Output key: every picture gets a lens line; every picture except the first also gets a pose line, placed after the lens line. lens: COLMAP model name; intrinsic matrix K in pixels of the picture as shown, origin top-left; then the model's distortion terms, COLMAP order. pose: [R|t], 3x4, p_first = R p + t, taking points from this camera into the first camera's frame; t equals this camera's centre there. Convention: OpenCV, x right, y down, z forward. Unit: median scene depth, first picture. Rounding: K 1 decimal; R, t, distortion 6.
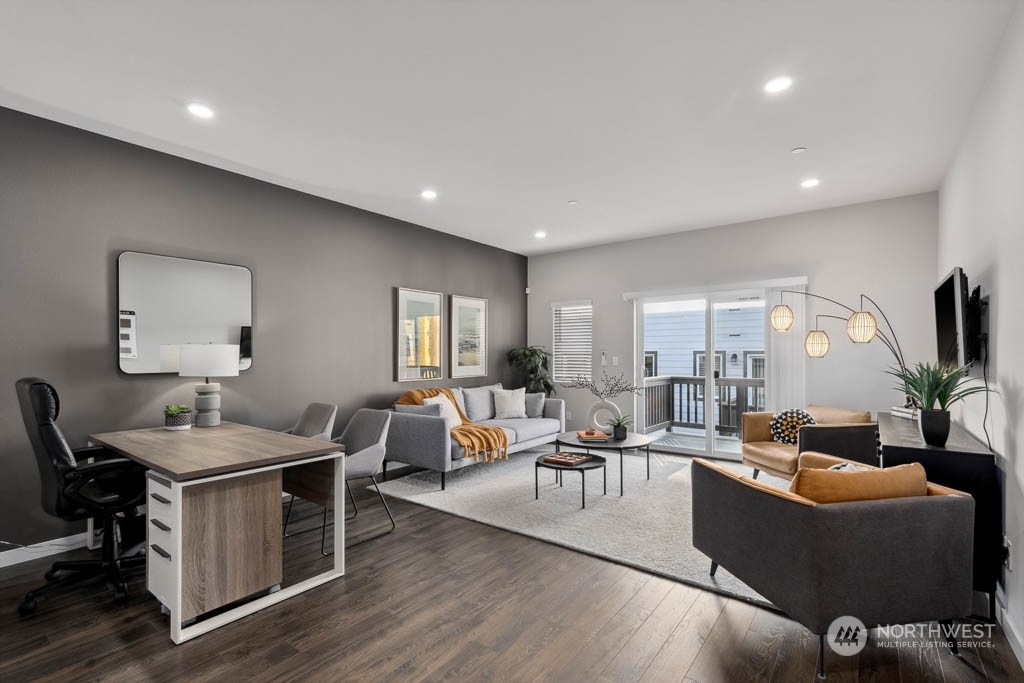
lens RADIAL K [[457.5, 0, 511.1], [0, 457.5, 349.4], [0, 0, 1]] dist [0.002544, 0.000102]
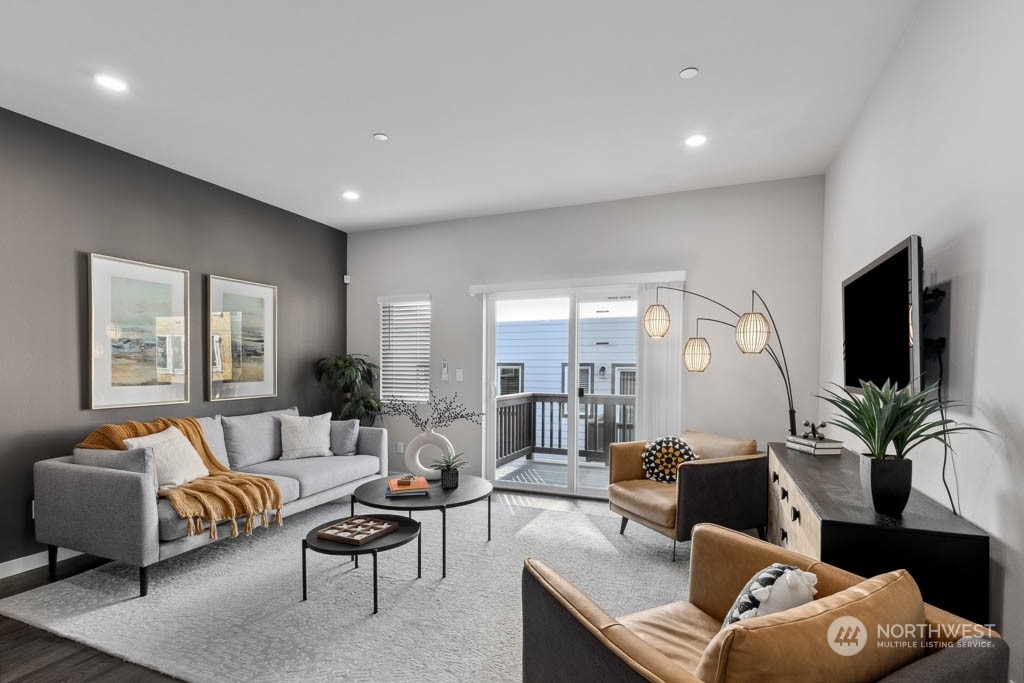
lens RADIAL K [[478.2, 0, 509.6], [0, 478.2, 377.4], [0, 0, 1]] dist [-0.000902, 0.000126]
pose [[0.966305, -0.000818, 0.257400, 0.138338], [-0.007976, 0.999420, 0.033118, 0.002740], [-0.257278, -0.034056, 0.965737, 0.276281]]
